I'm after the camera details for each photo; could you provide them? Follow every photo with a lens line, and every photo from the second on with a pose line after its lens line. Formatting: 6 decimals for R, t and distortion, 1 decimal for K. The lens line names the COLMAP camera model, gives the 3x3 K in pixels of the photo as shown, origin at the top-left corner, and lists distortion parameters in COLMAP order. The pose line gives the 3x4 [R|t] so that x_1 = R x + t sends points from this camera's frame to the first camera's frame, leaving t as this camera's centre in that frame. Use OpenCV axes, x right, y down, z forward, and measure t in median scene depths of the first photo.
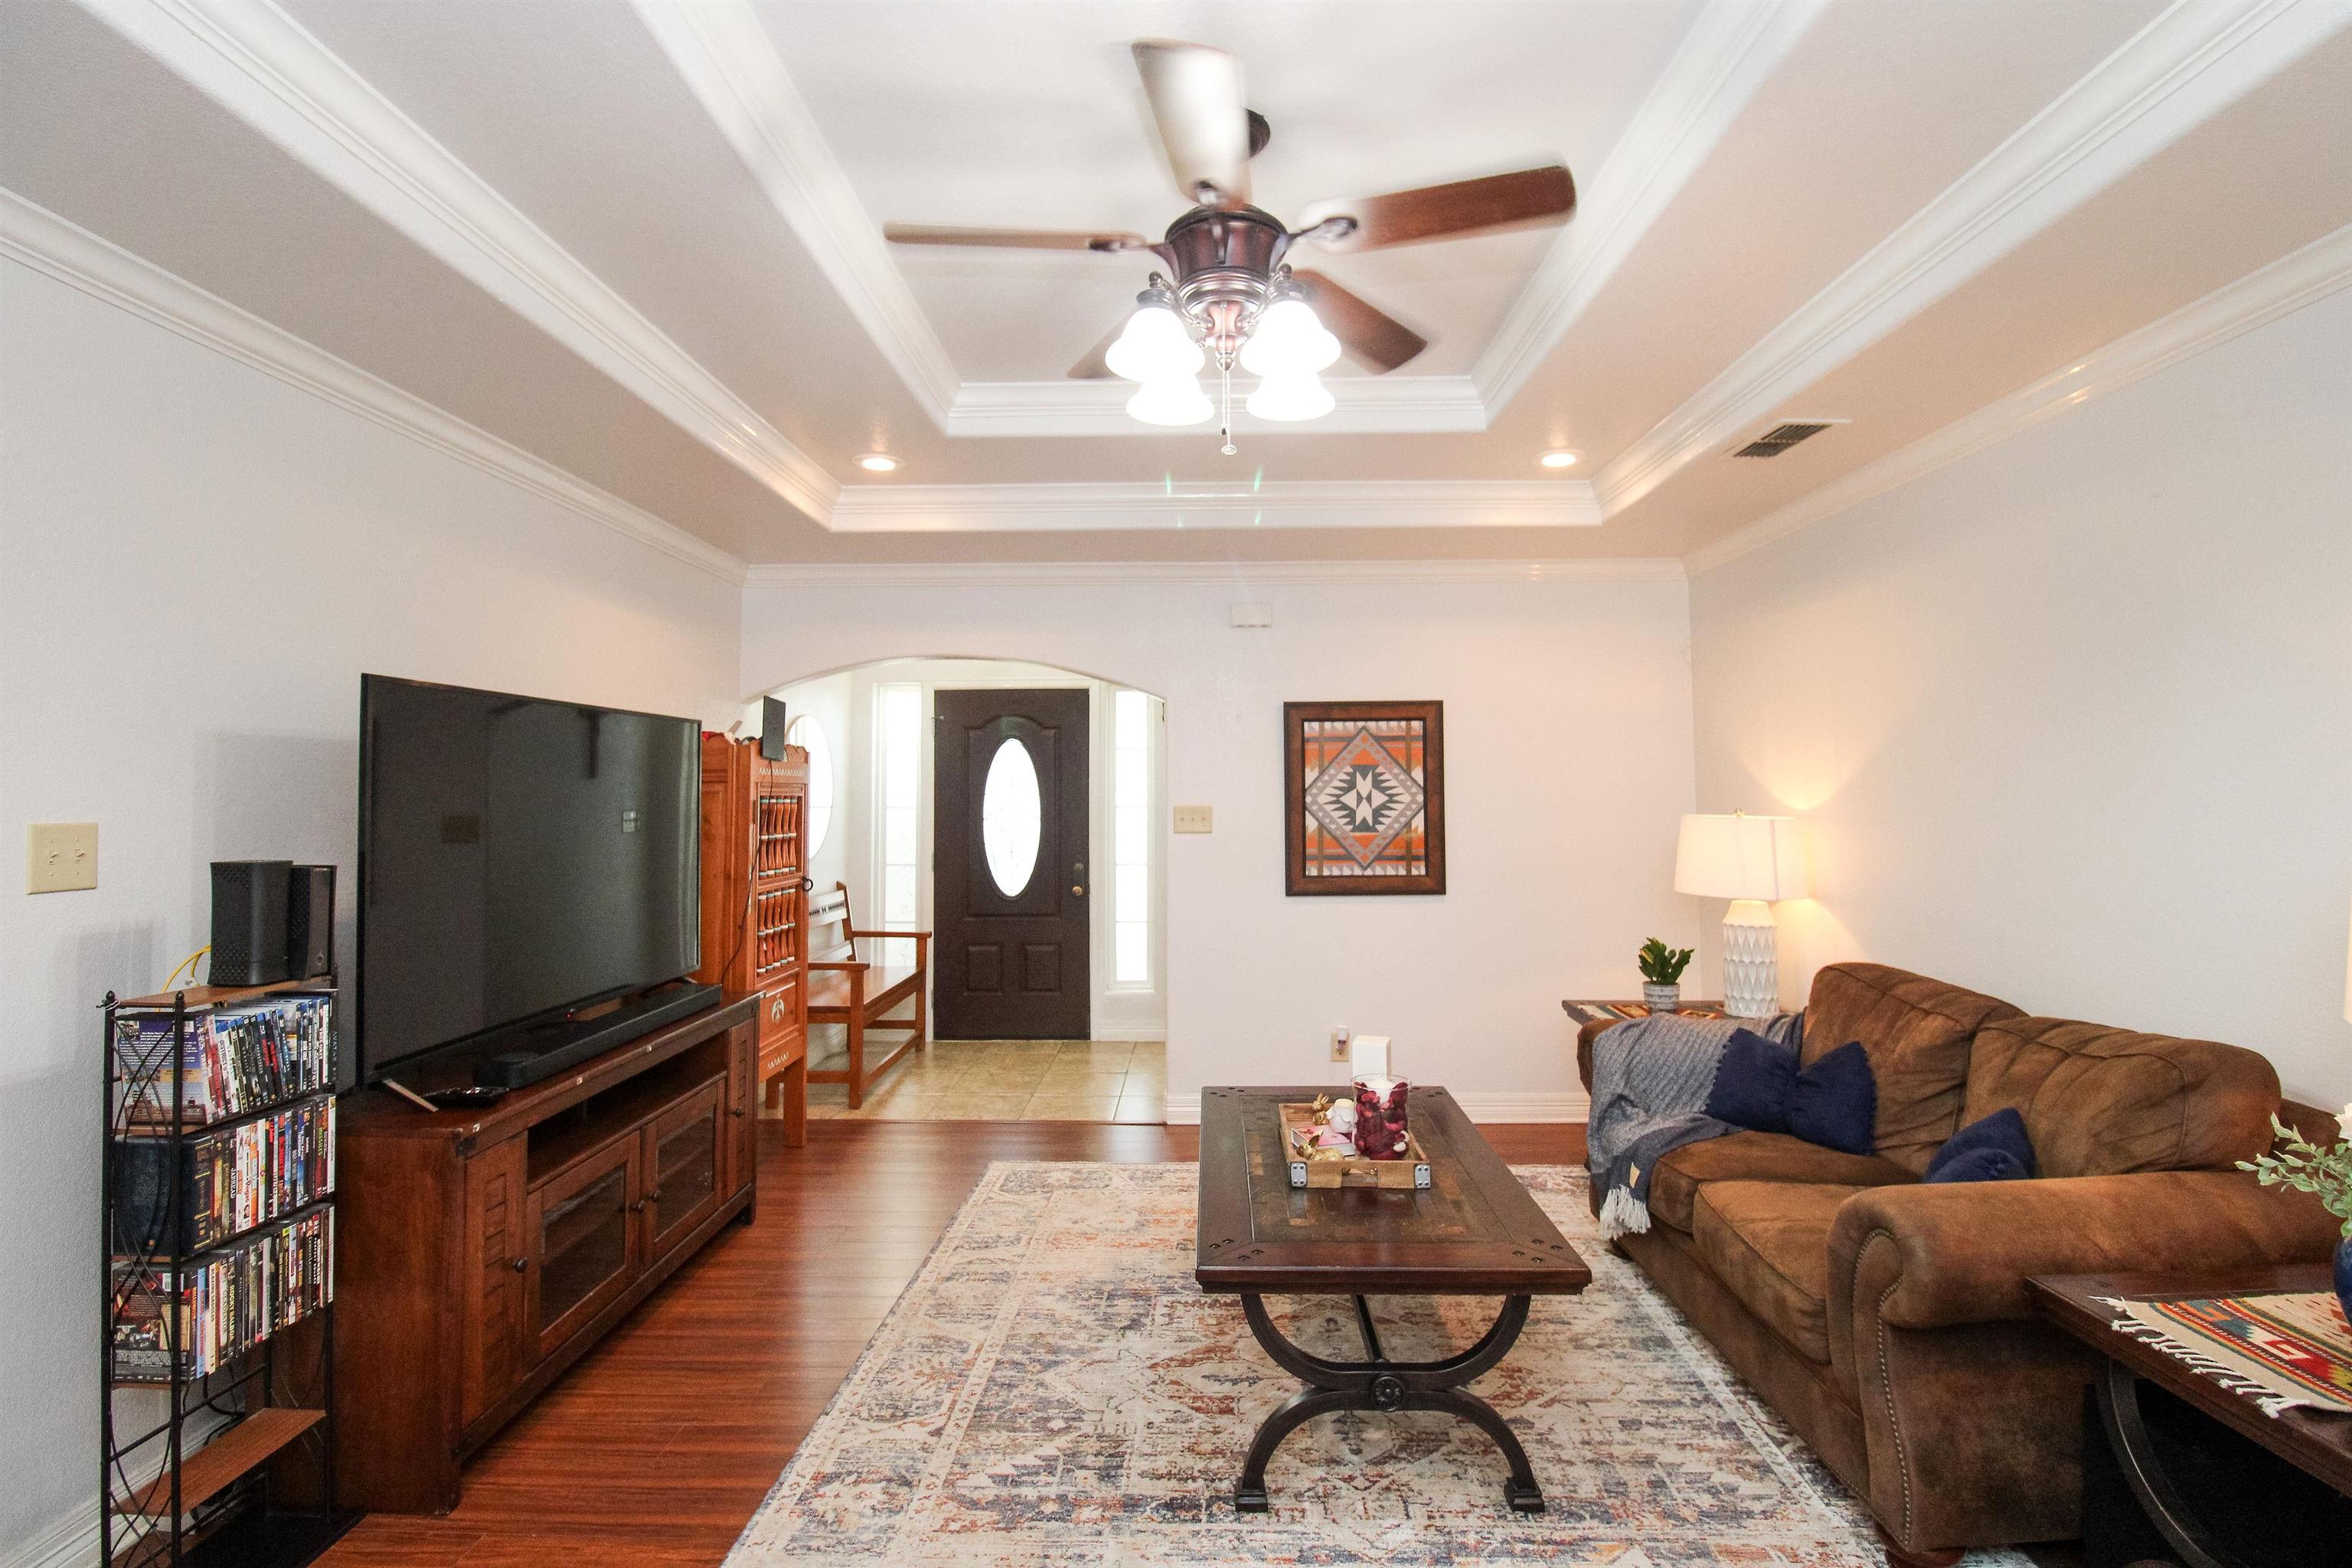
lens RADIAL K [[1087.8, 0, 1184.9], [0, 1087.8, 740.6], [0, 0, 1]] dist [0.000001, -0.016798]
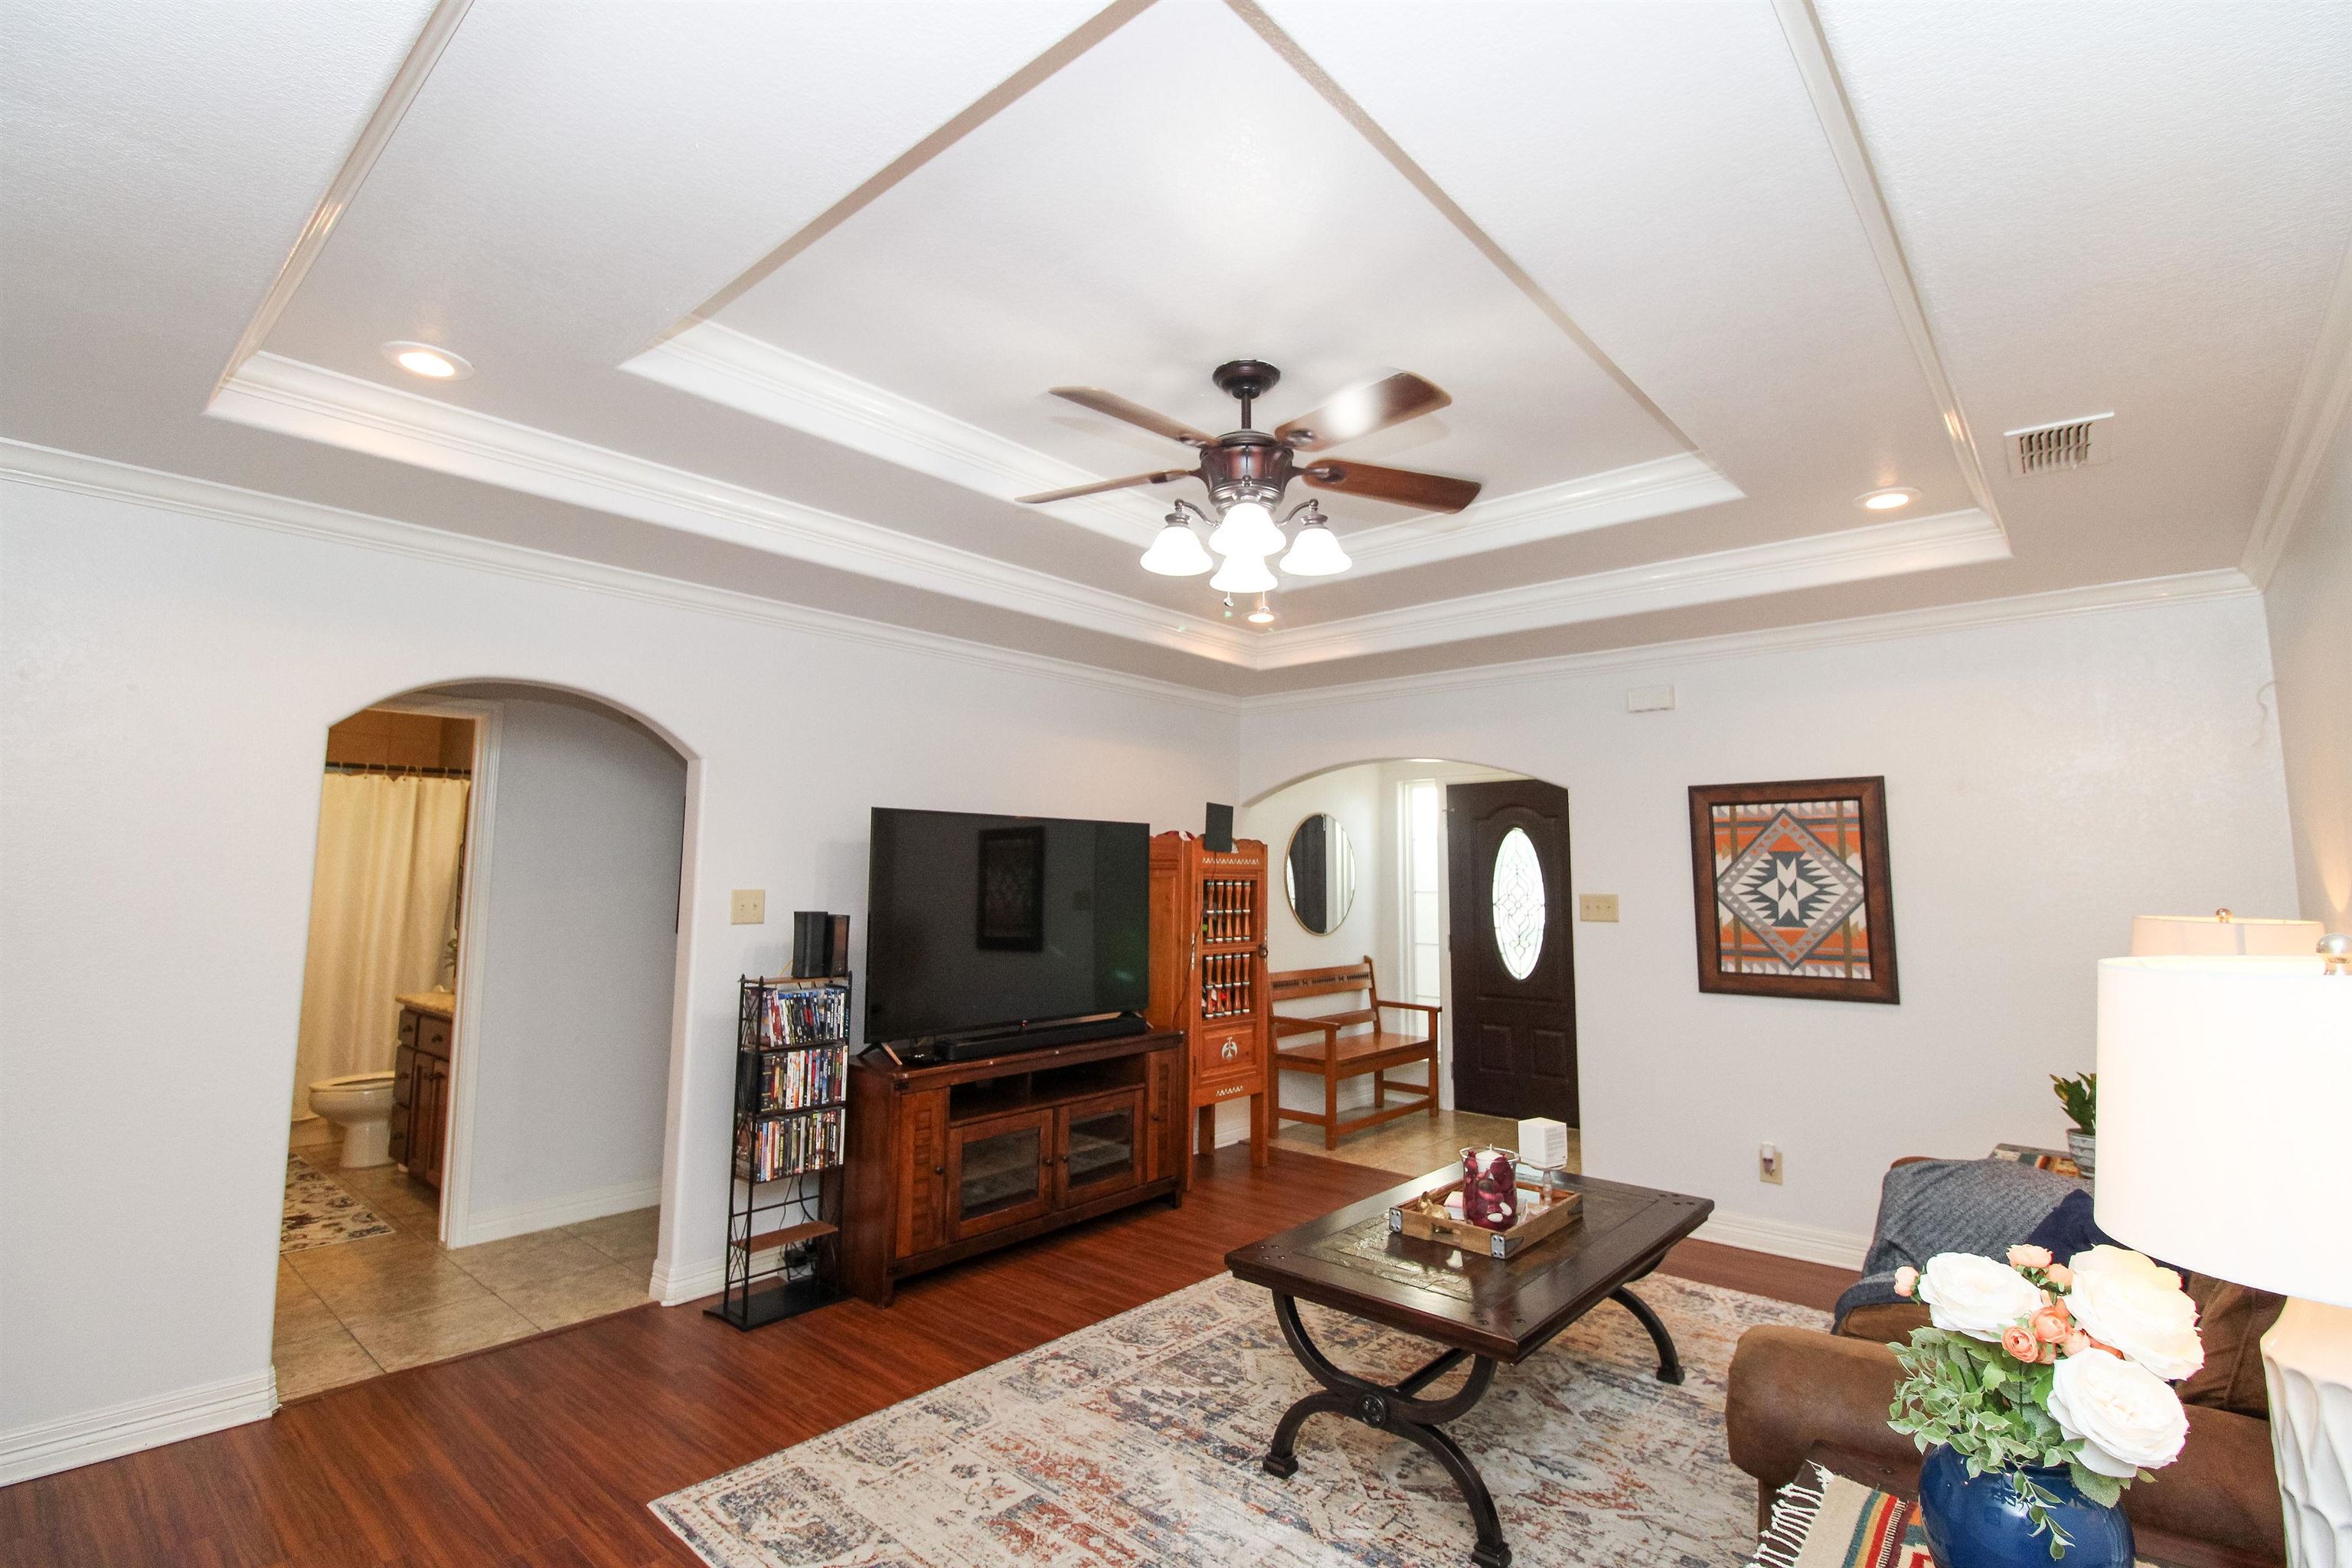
lens RADIAL K [[1087.8, 0, 1184.9], [0, 1087.8, 740.6], [0, 0, 1]] dist [0.000001, -0.016798]
pose [[0.761904, -0.072279, -0.643645, 0.460216], [0.022172, 0.996082, -0.085610, -0.004253], [0.647311, 0.050956, 0.760521, -0.018307]]
